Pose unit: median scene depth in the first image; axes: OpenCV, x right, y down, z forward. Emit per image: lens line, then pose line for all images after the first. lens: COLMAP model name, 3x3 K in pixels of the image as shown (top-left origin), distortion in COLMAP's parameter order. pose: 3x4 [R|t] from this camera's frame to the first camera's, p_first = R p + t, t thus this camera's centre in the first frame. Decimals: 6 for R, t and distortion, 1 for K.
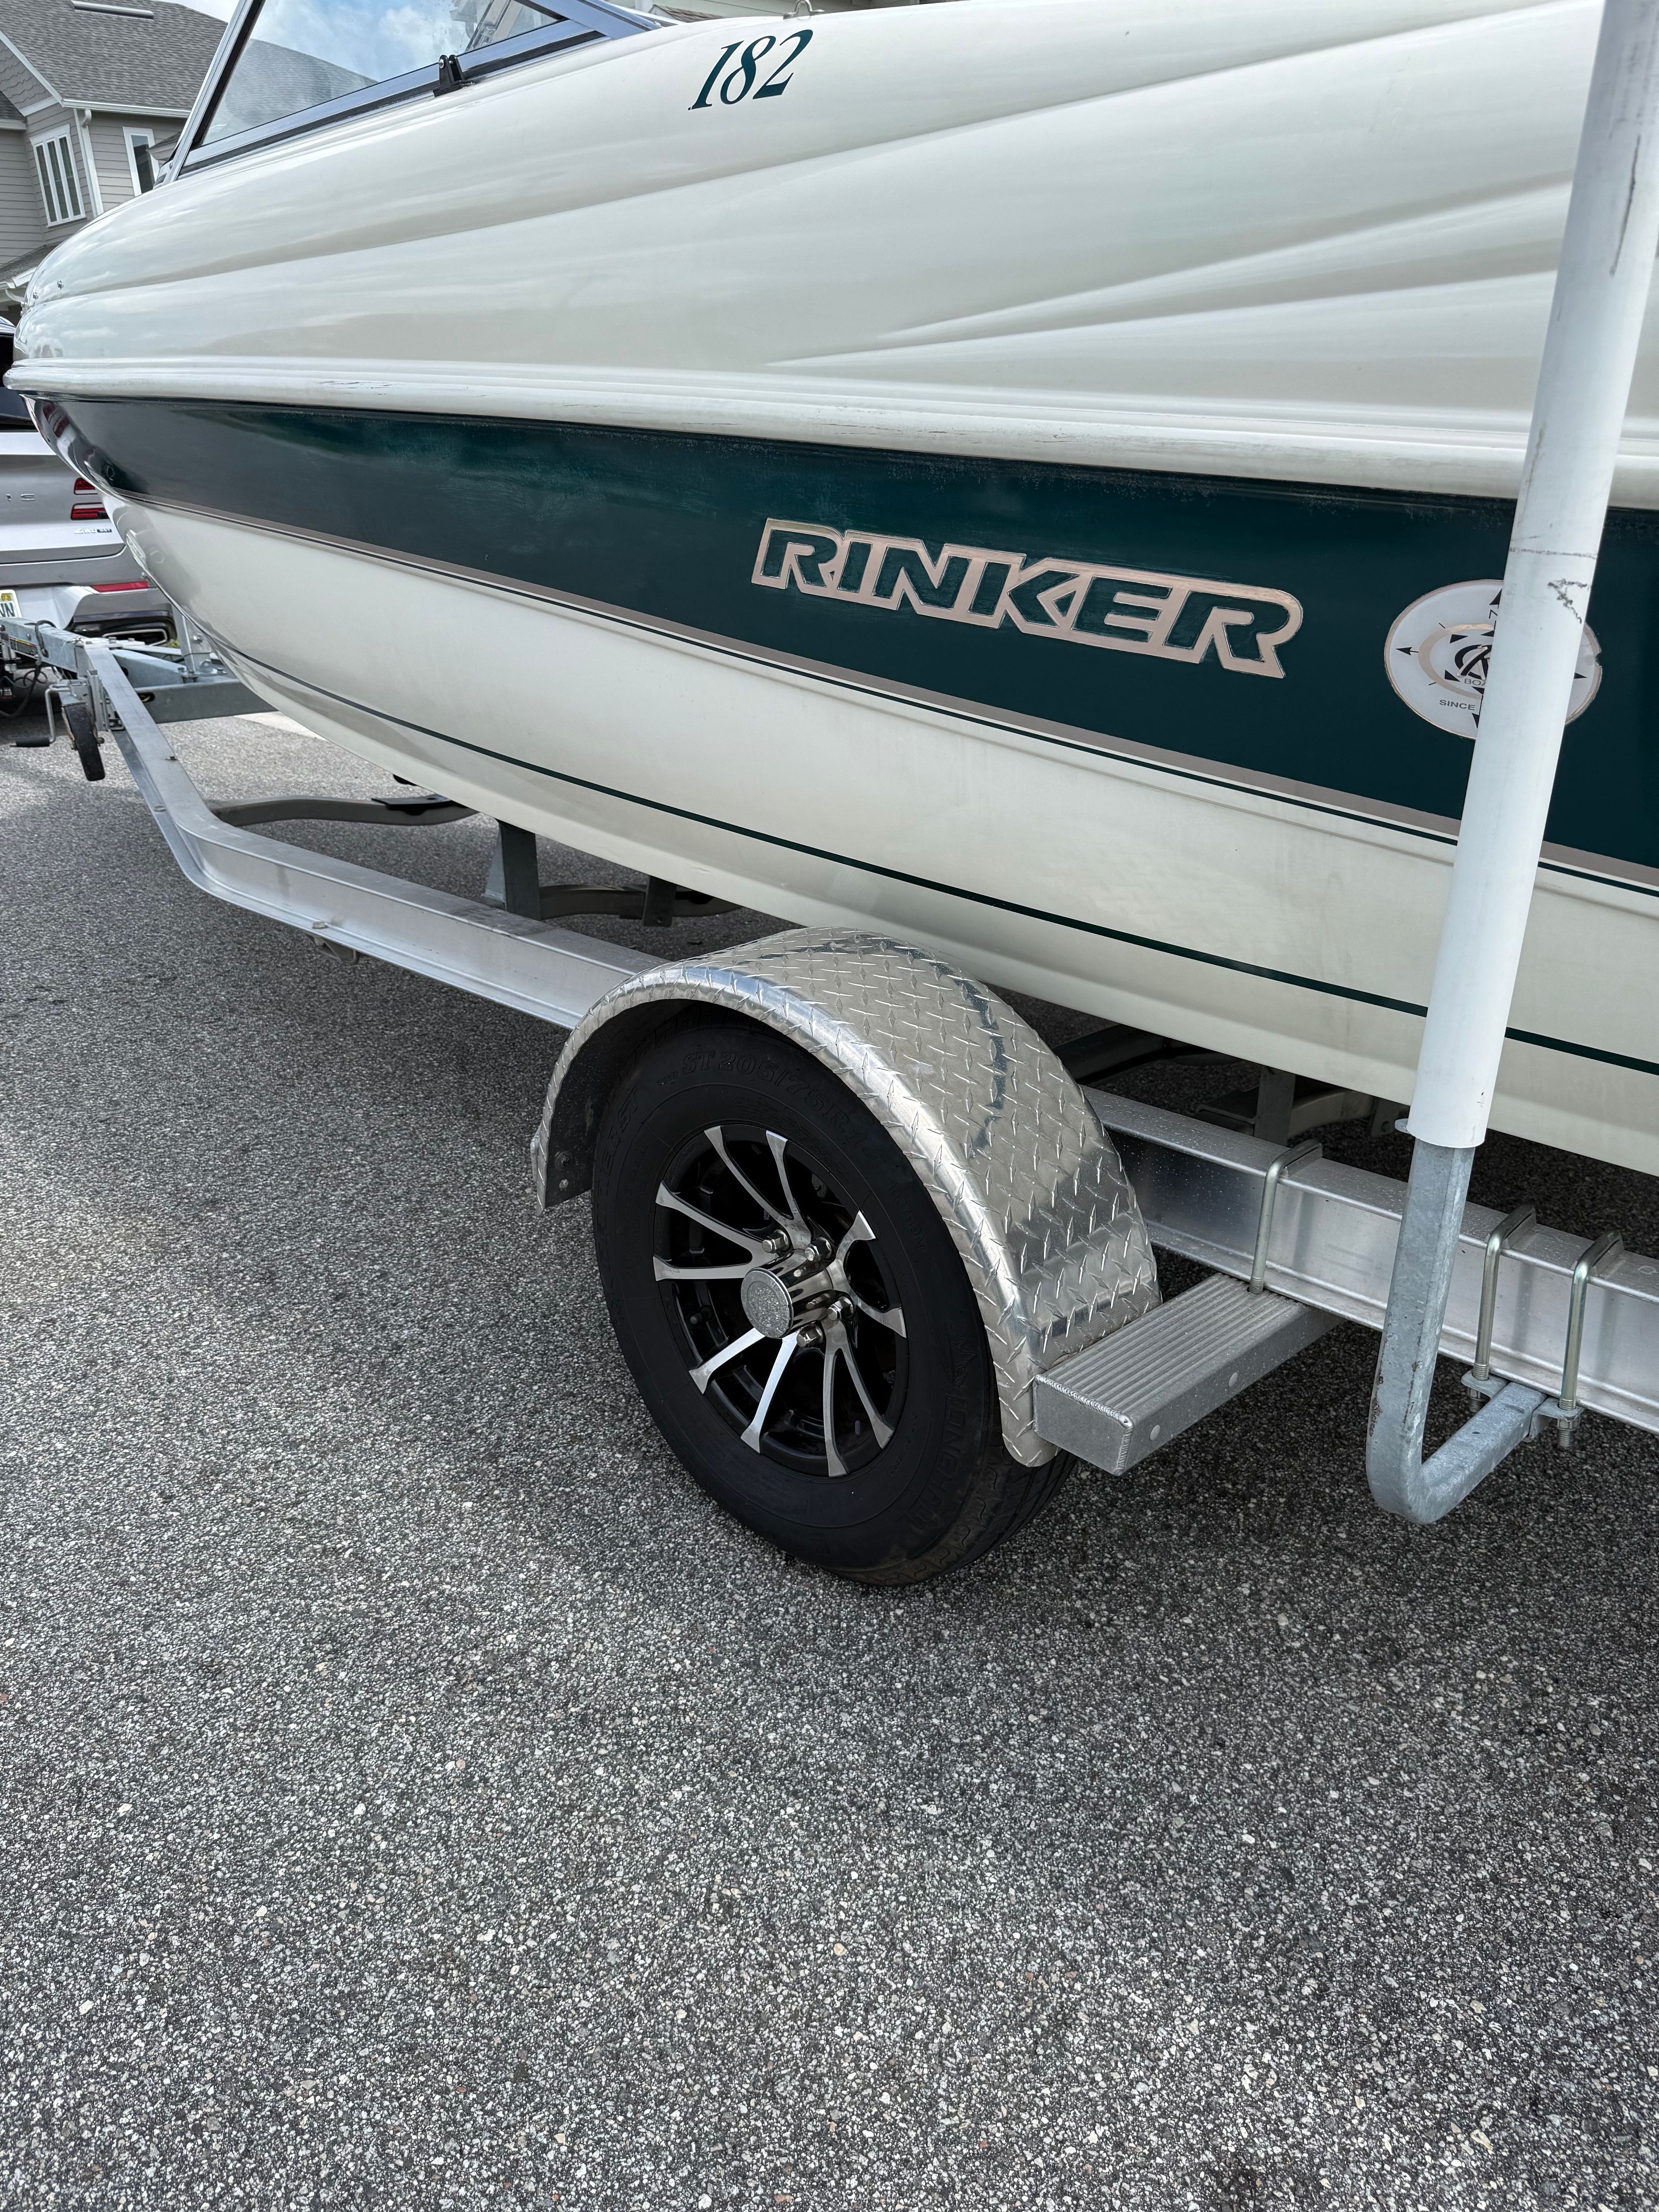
lens RADIAL K [[1564.4, 0, 829.5], [0, 1564.4, 1106.0], [0, 0, 1]] dist [0.074825, -0.099195]
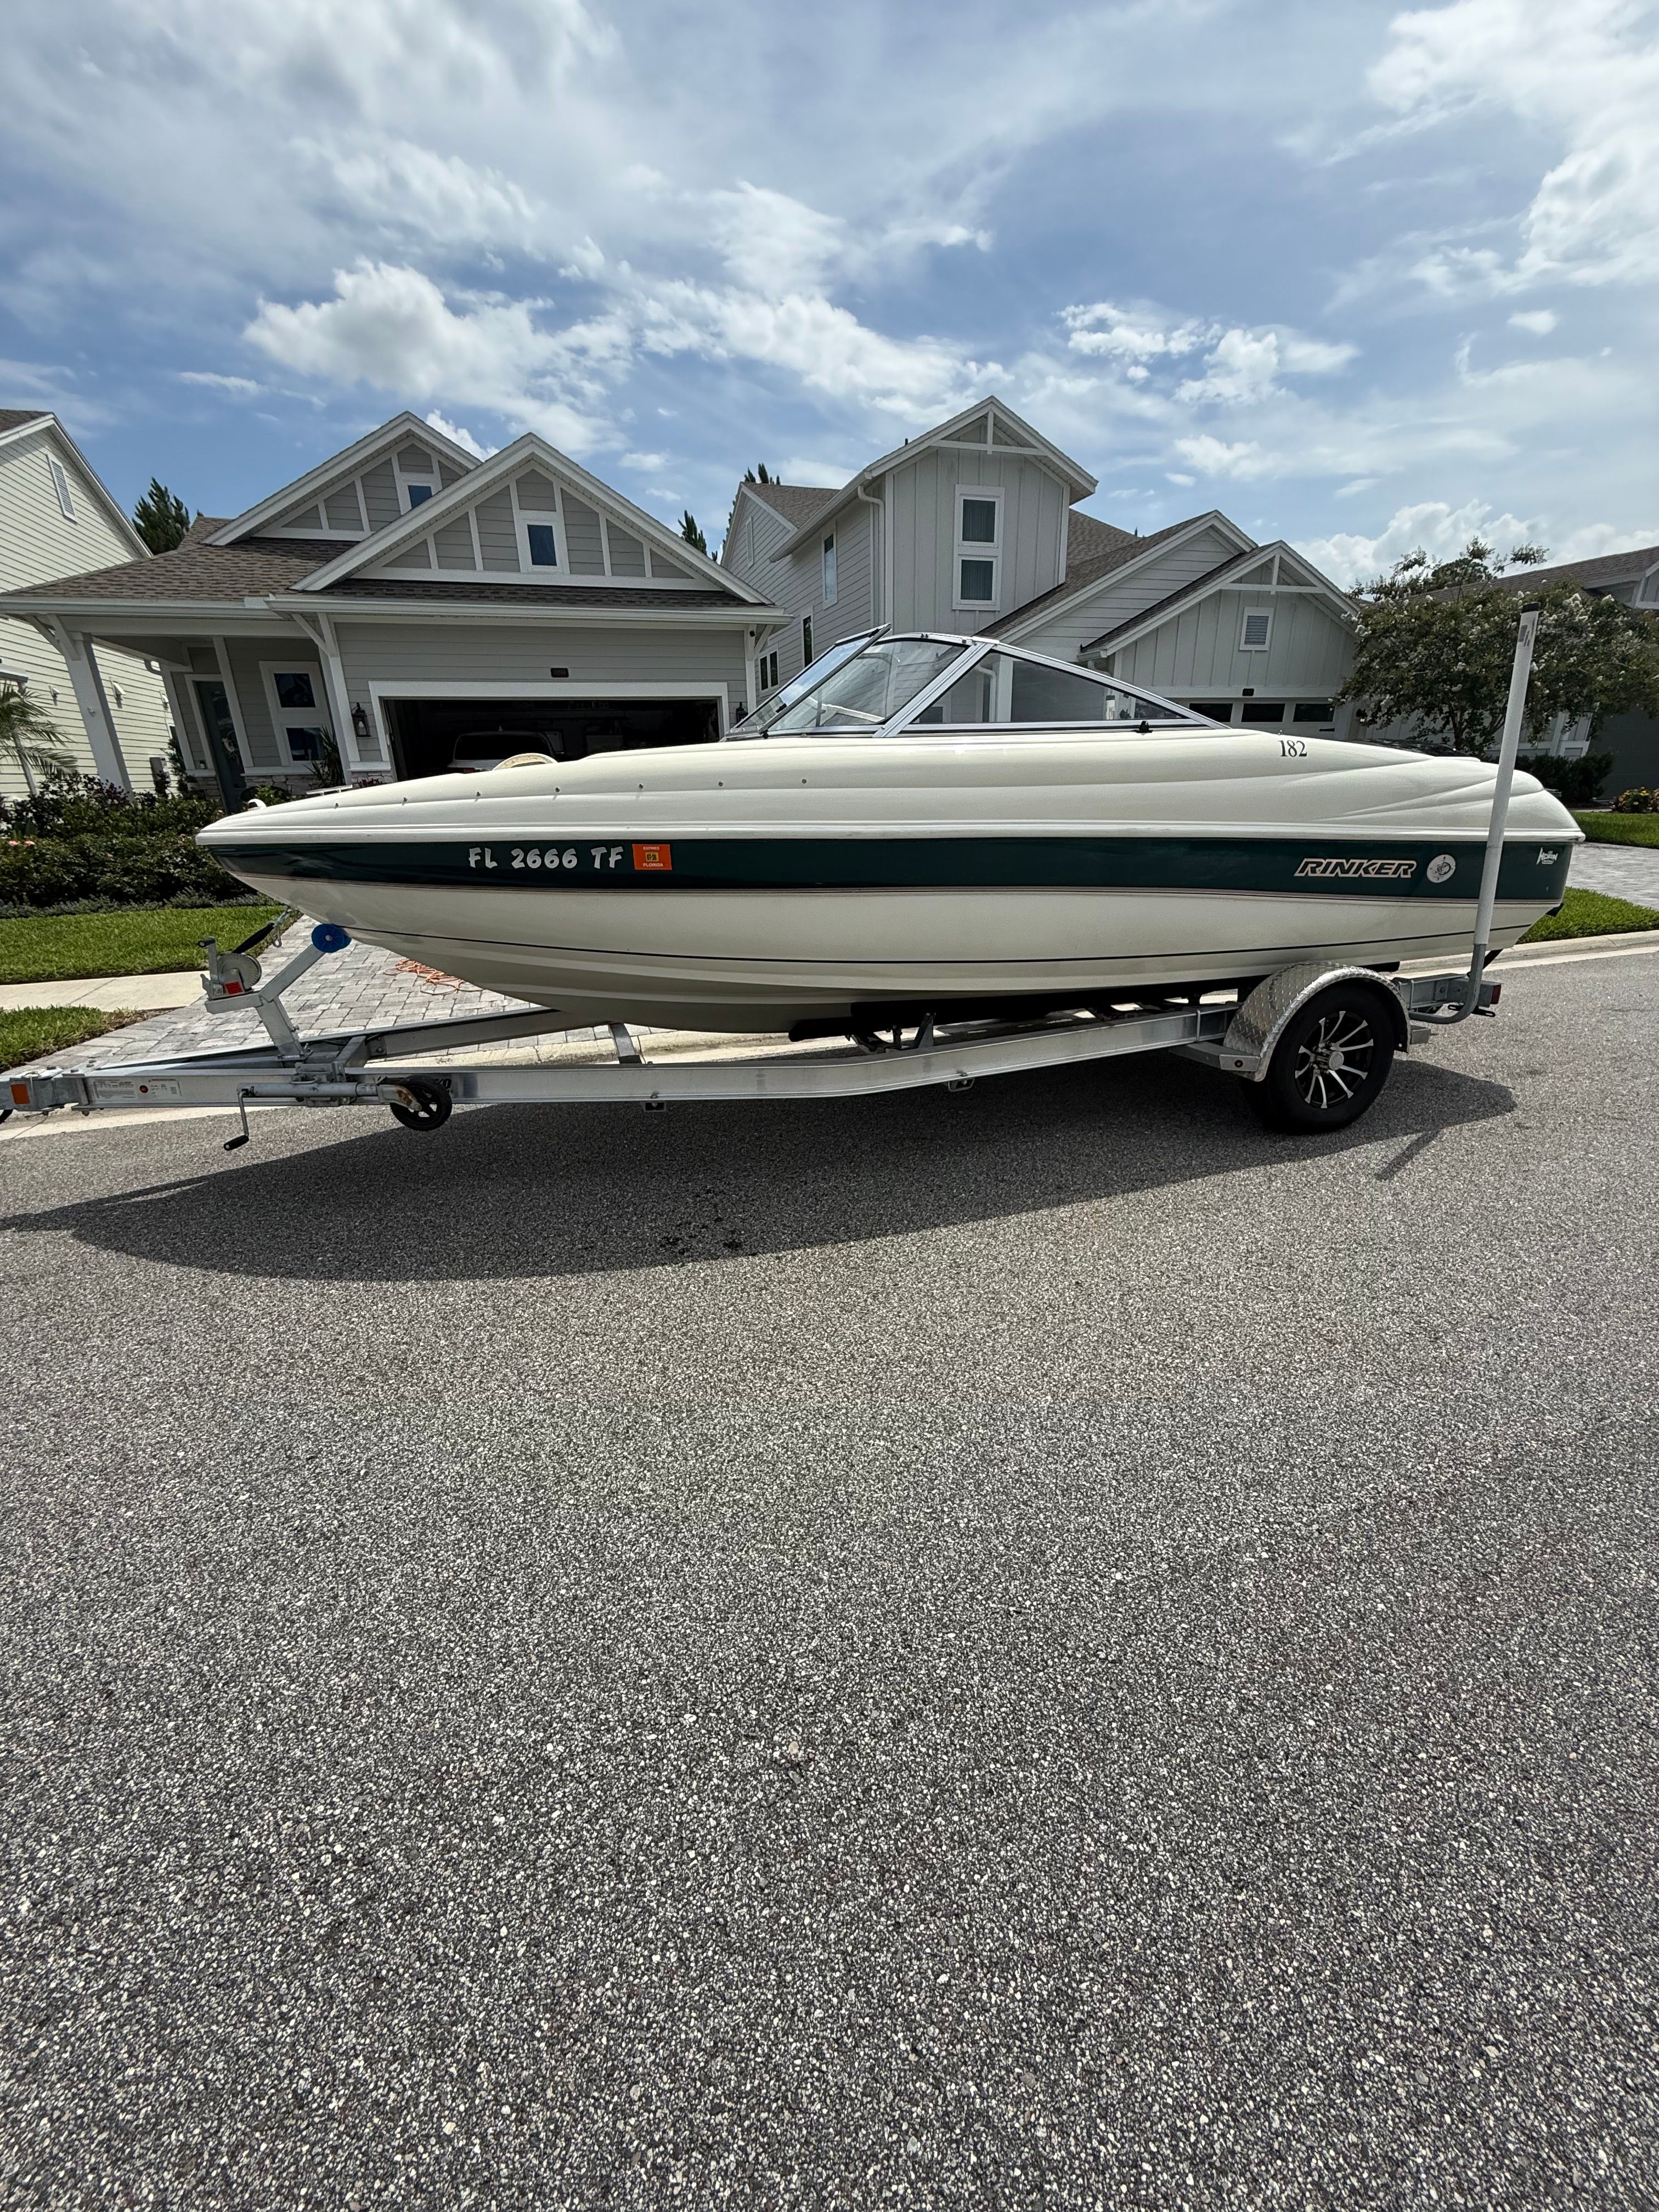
lens RADIAL K [[882.5, 0, 829.5], [0, 882.5, 1106.0], [0, 0, 1]] dist [0.000563, 0.000023]
pose [[0.438318, -0.300958, 0.846937, -2.457077], [0.376100, 0.917230, 0.131293, -0.519459], [-0.816349, 0.260985, 0.515229, 0.962180]]
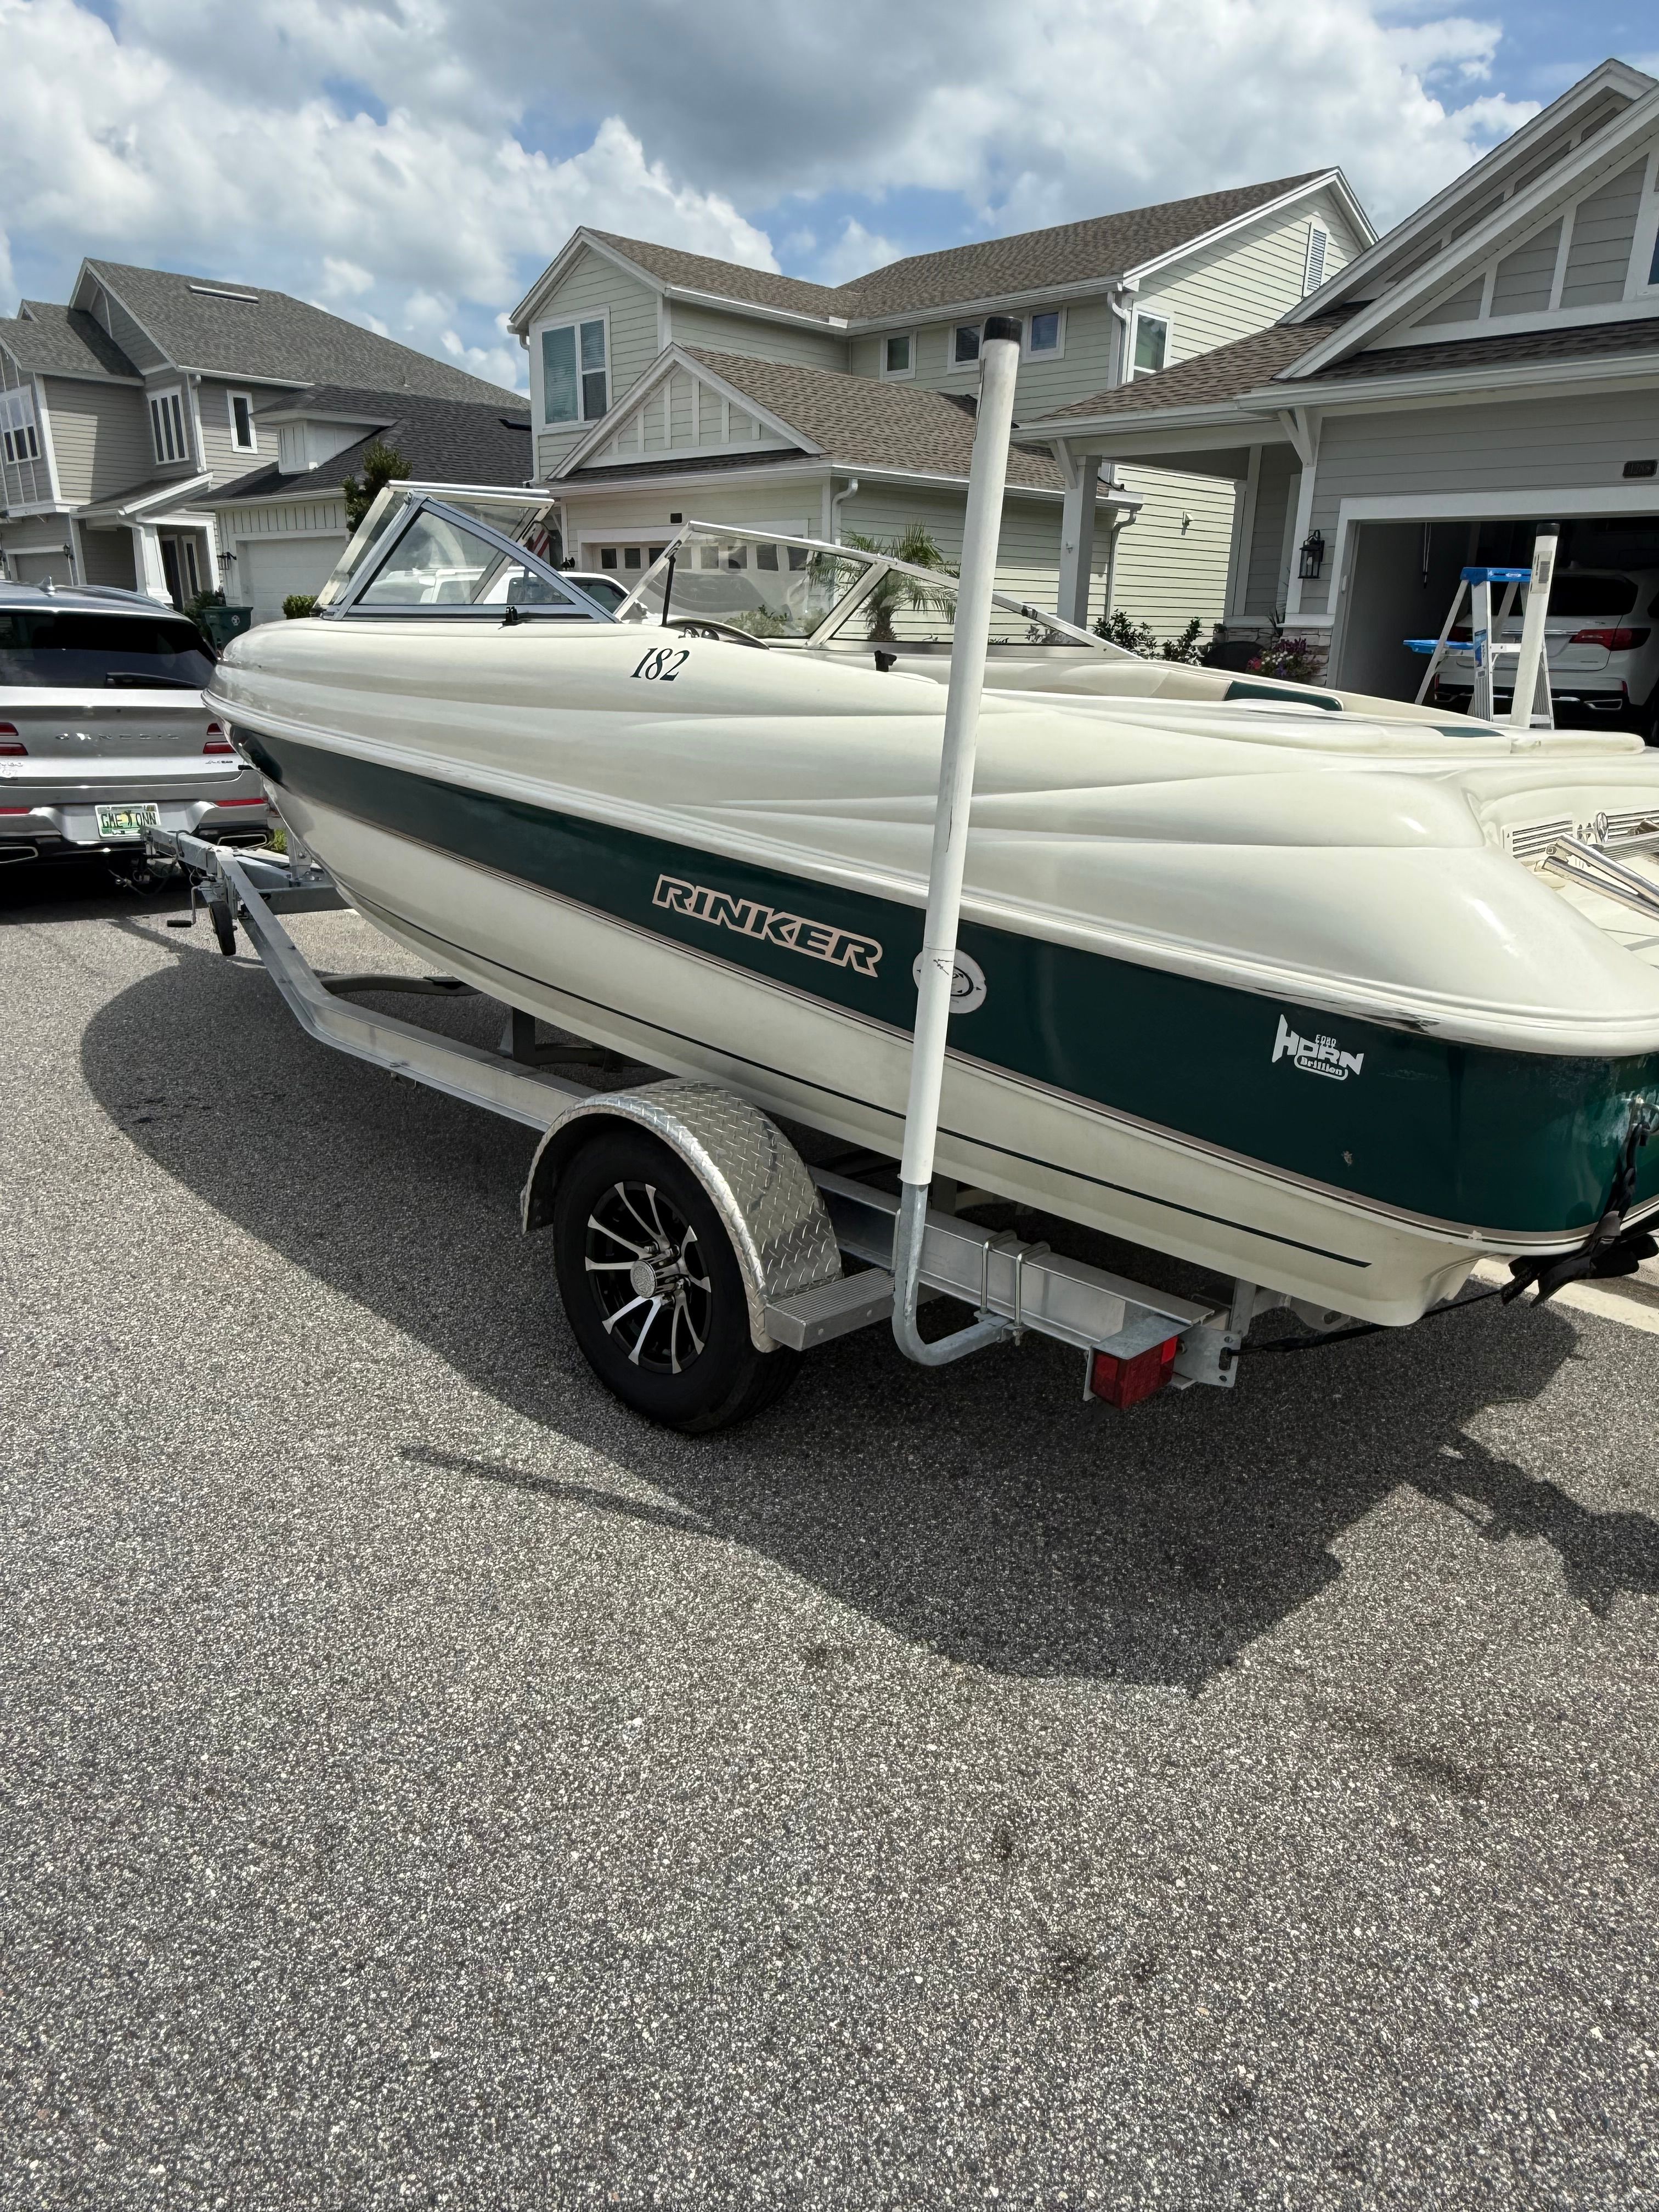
lens RADIAL K [[1424.6, 0, 841.2], [0, 1424.6, 1127.9], [0, 0, 1]] dist [-0.001544, 0.002053]
pose [[0.998749, 0.040697, 0.029065, 0.143540], [-0.038305, 0.996171, -0.078588, 0.073930], [-0.032152, 0.077376, 0.996483, -0.738426]]
